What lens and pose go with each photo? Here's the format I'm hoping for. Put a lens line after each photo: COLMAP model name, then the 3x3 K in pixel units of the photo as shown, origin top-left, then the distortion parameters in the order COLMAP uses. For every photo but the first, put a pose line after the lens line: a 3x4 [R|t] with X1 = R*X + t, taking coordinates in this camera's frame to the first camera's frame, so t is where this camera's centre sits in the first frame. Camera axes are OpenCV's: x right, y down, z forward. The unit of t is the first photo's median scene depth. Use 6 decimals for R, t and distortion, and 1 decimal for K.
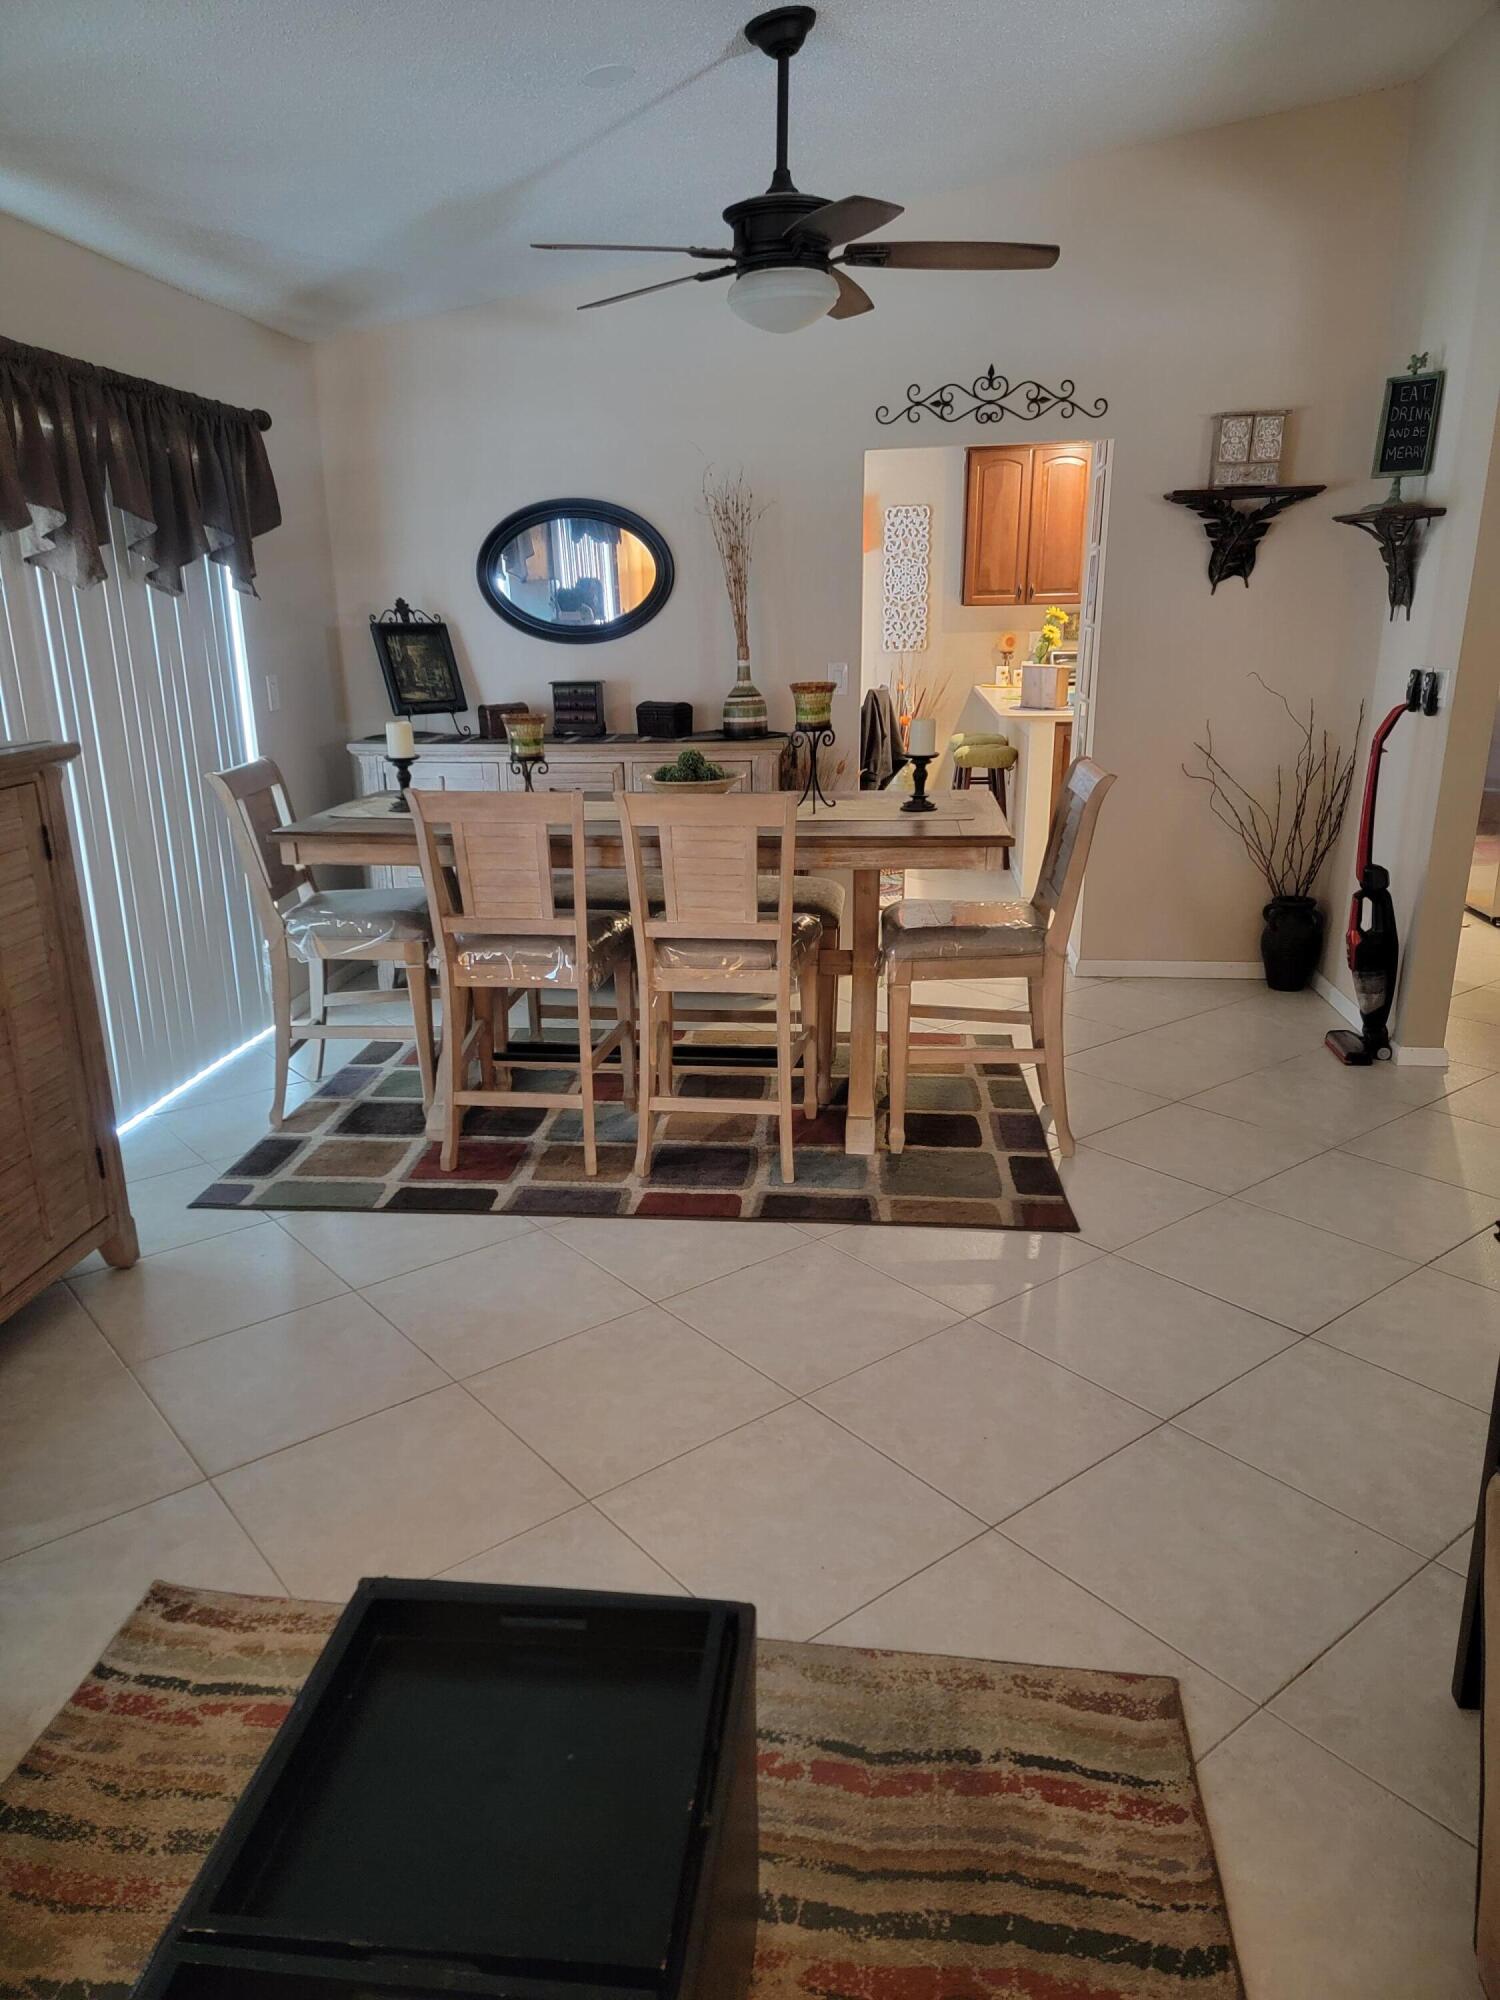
lens RADIAL K [[1359.0, 0, 750.0], [0, 1359.0, 1000.0], [0, 0, 1]] dist [0.054490, -0.003577]
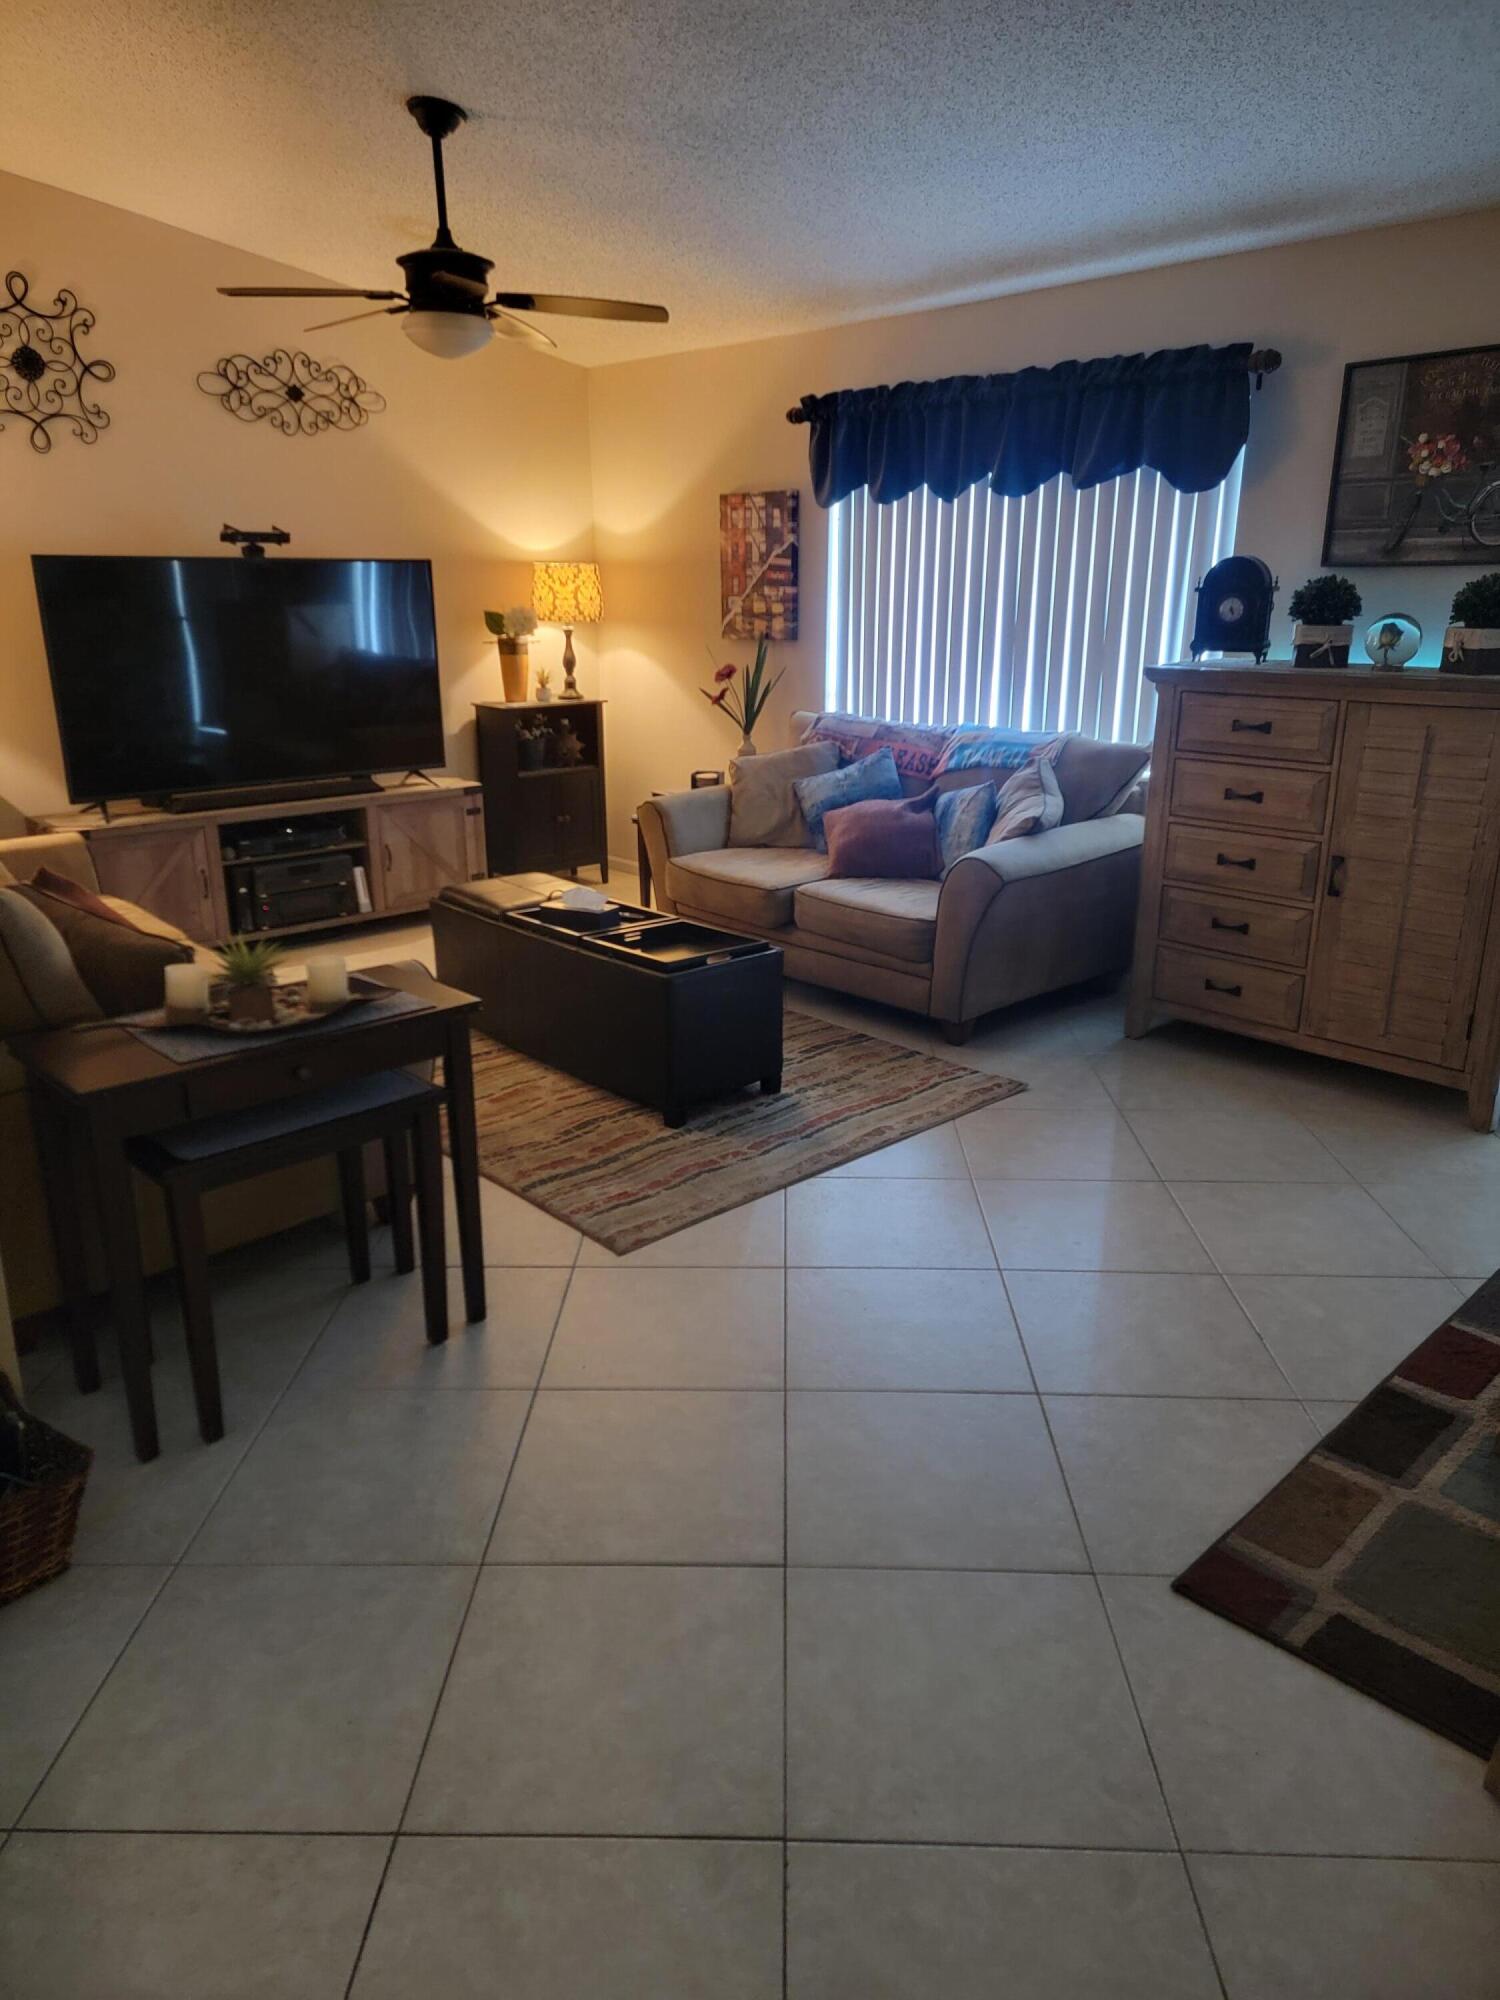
lens RADIAL K [[1359.0, 0, 750.0], [0, 1359.0, 1000.0], [0, 0, 1]] dist [0.054490, -0.003577]
pose [[-0.641366, 0.242837, -0.727791, 0.732192], [-0.212562, 0.855217, 0.472675, -0.311133], [0.737202, 0.457858, -0.496889, 0.997099]]
